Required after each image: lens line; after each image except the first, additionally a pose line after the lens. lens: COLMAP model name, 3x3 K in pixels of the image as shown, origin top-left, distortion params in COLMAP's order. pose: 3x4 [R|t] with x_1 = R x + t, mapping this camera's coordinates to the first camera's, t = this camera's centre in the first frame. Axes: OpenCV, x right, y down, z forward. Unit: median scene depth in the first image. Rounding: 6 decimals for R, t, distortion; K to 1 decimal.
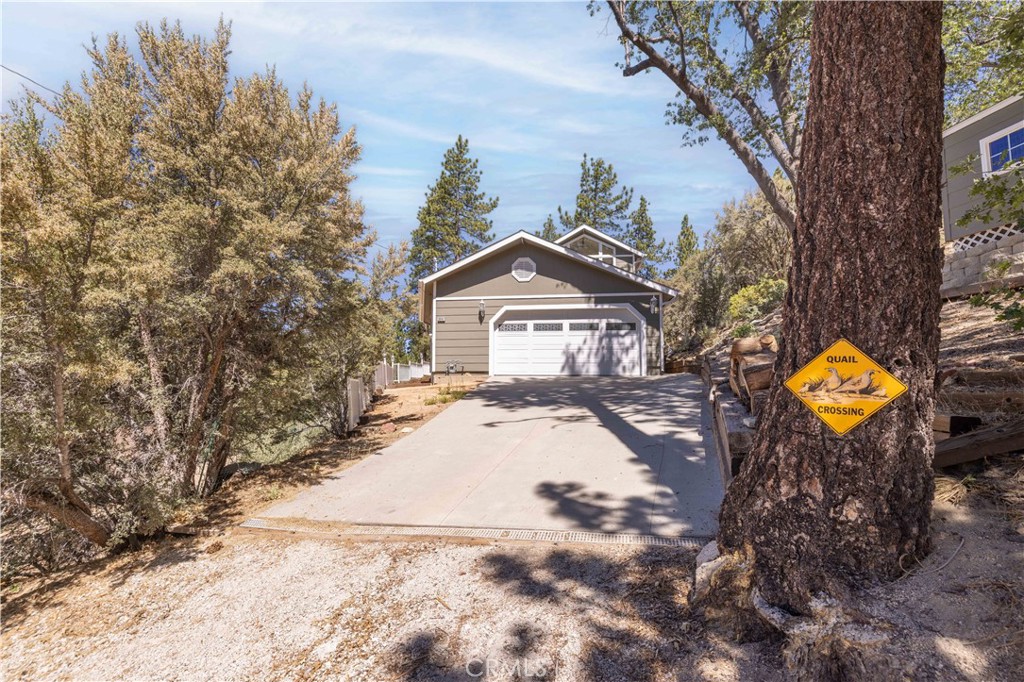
lens RADIAL K [[442.0, 0, 491.5], [0, 442.0, 334.0], [0, 0, 1]] dist [0.004366, 0.000135]
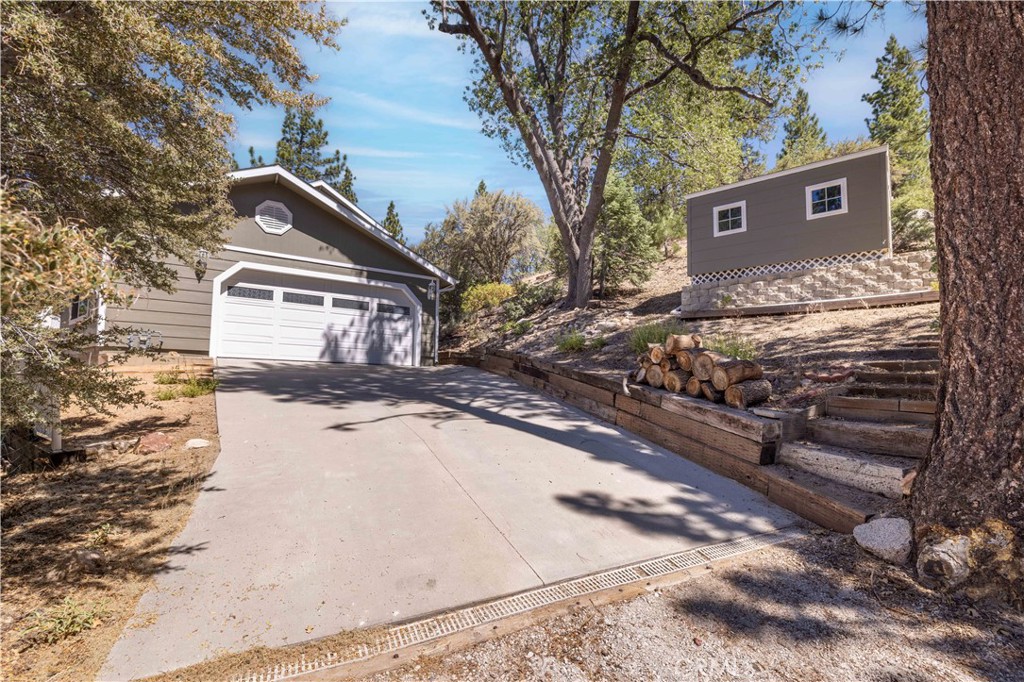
lens RADIAL K [[482.0, 0, 512.6], [0, 482.0, 333.3], [0, 0, 1]] dist [-0.001302, -0.000184]
pose [[0.741125, 0.084788, 0.665991, -0.165326], [-0.100419, 0.994834, -0.014905, 0.020382], [-0.663814, -0.055831, 0.745811, 0.132267]]
